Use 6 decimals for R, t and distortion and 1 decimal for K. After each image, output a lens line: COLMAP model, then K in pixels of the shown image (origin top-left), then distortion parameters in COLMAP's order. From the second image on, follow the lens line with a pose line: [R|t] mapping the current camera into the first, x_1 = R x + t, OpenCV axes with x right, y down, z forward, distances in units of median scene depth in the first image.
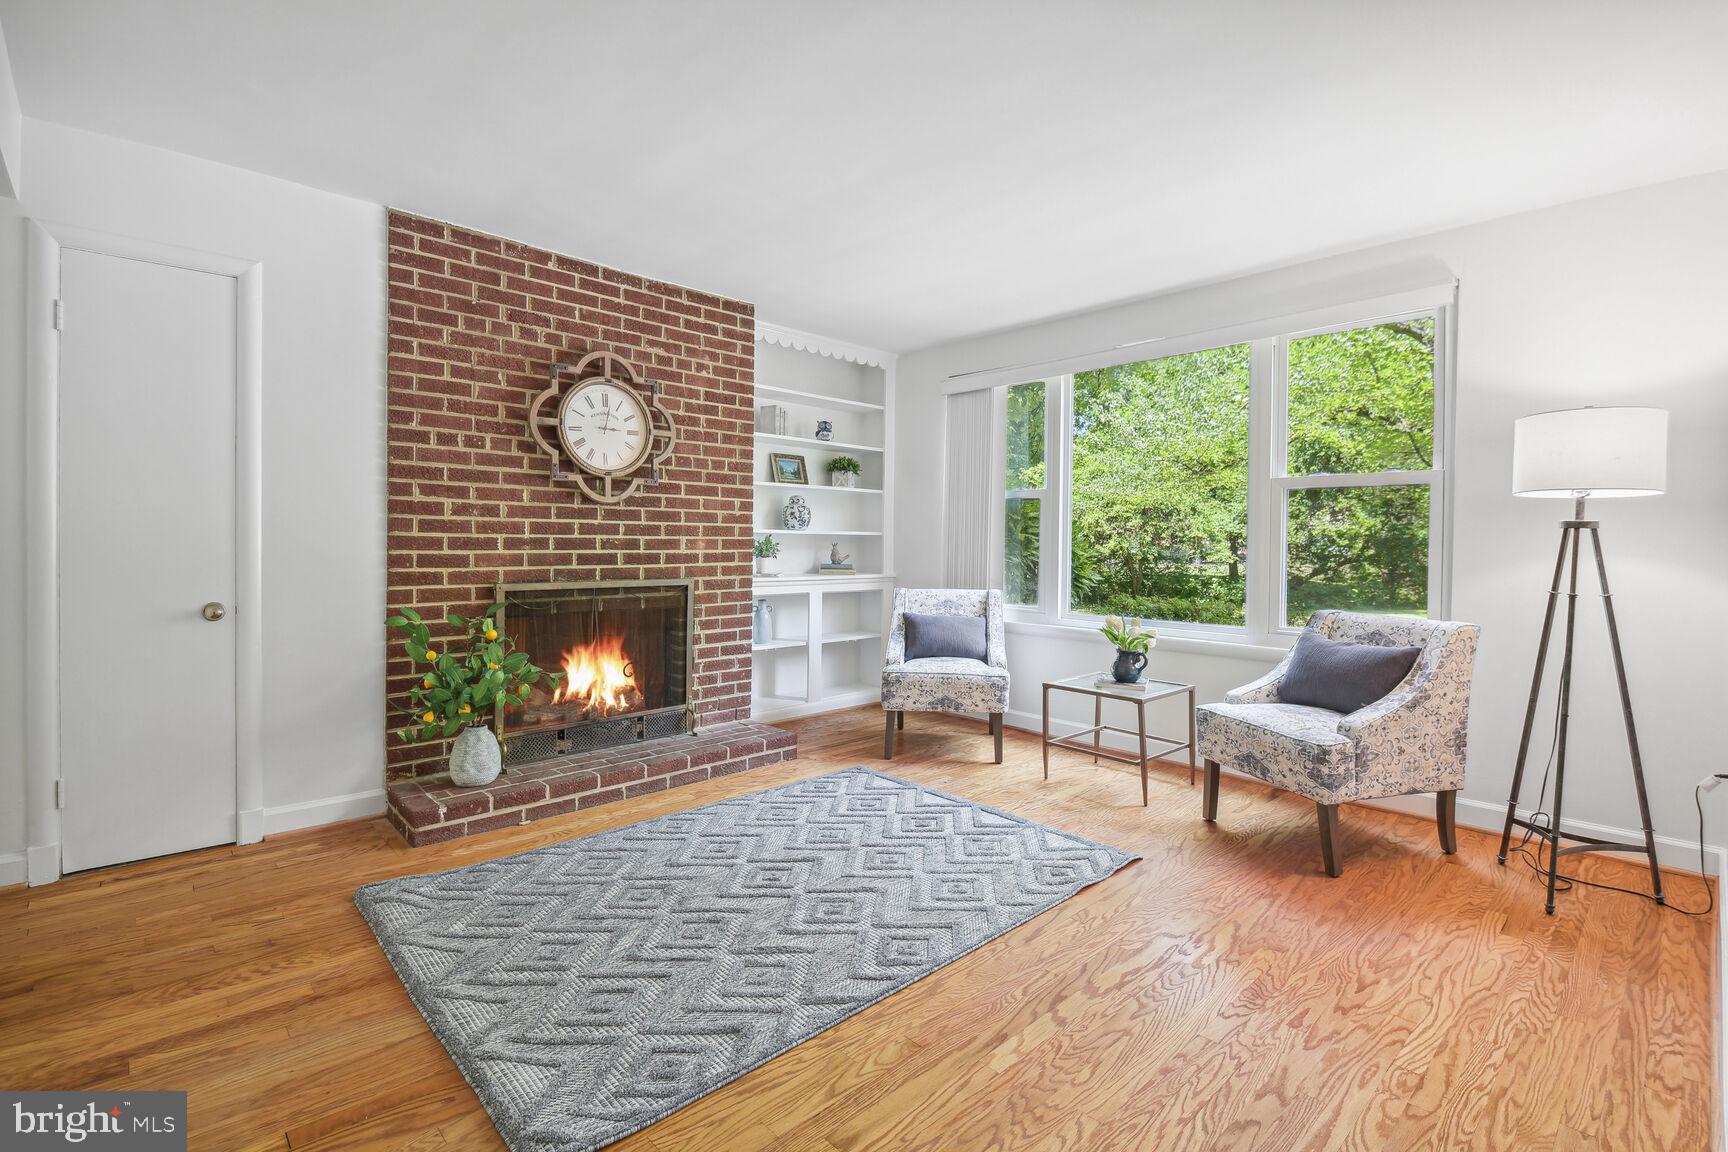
lens RADIAL K [[788.2, 0, 885.4], [0, 788.2, 563.4], [0, 0, 1]] dist [-0.000157, -0.000598]
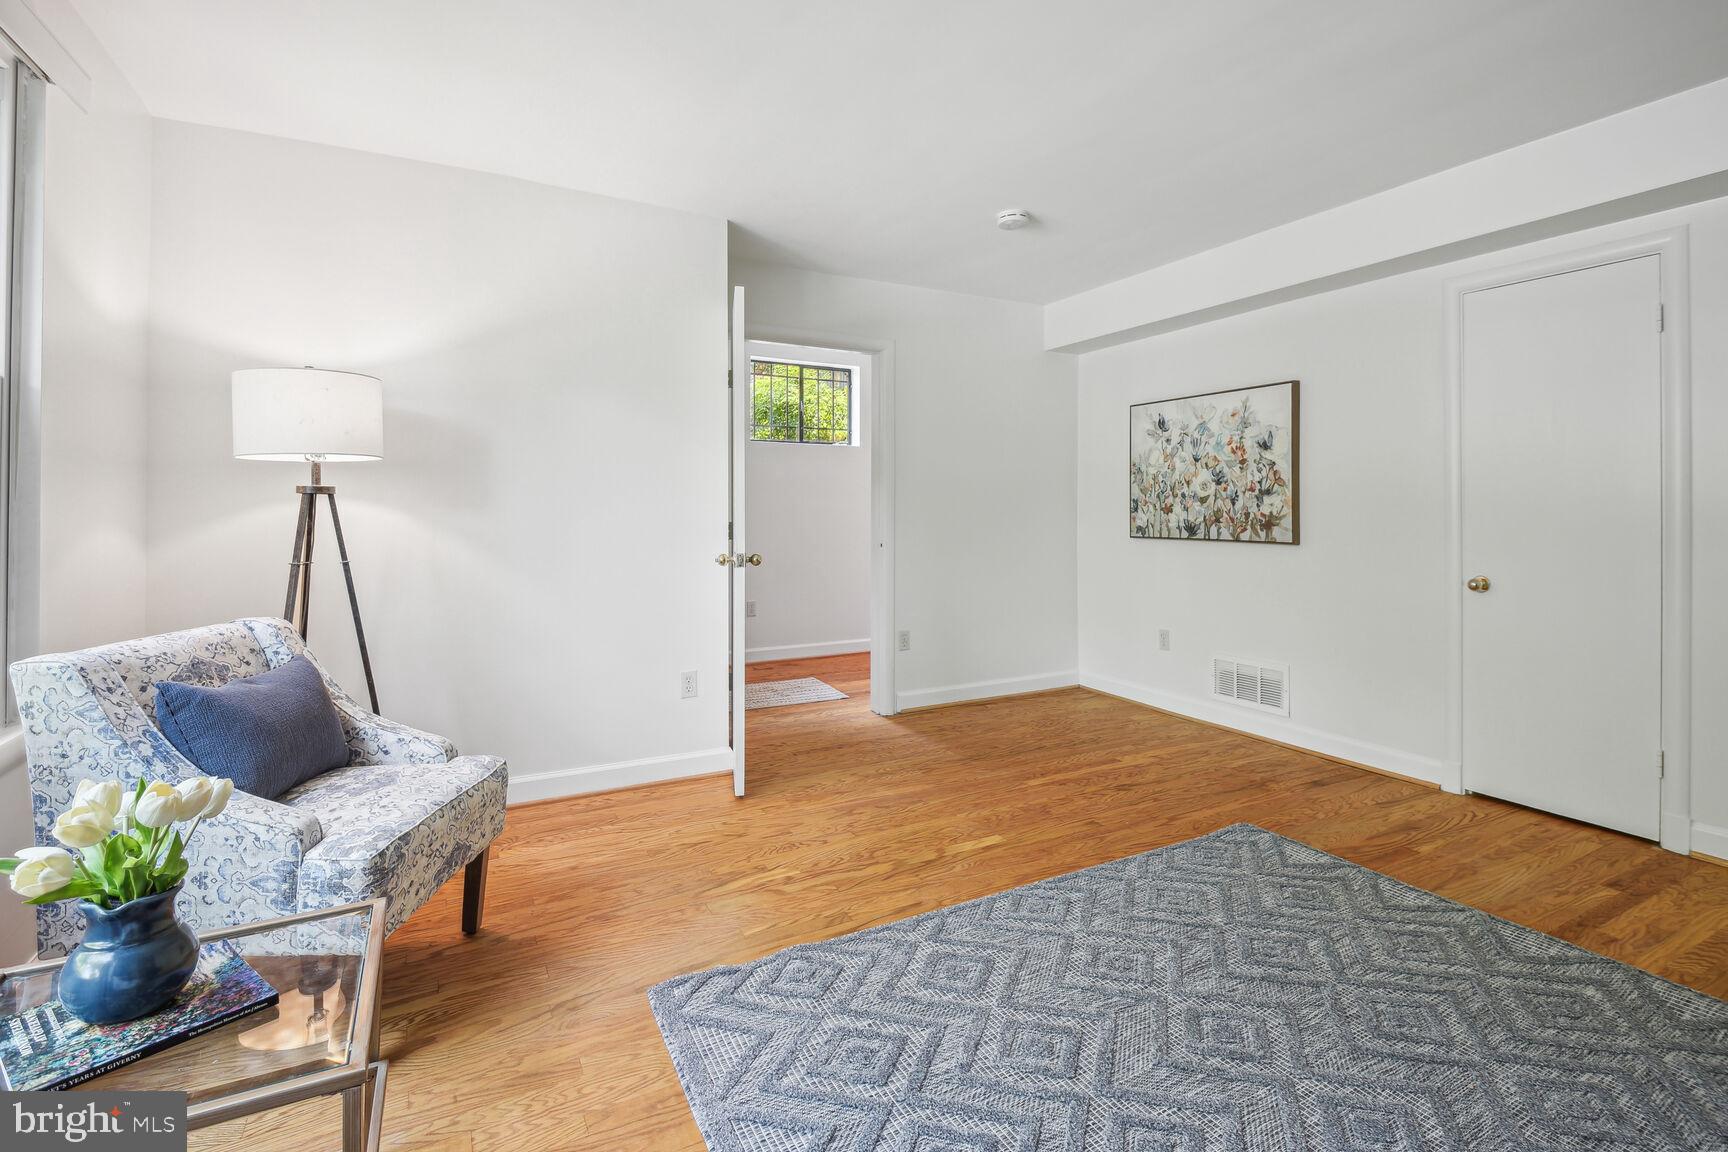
lens RADIAL K [[788.2, 0, 885.4], [0, 788.2, 563.4], [0, 0, 1]] dist [-0.000157, -0.000598]
pose [[-0.962513, -0.032803, 0.269244, -0.039329], [-0.005180, 0.994702, 0.102671, -0.064573], [-0.271186, 0.097428, -0.957583, 1.808317]]
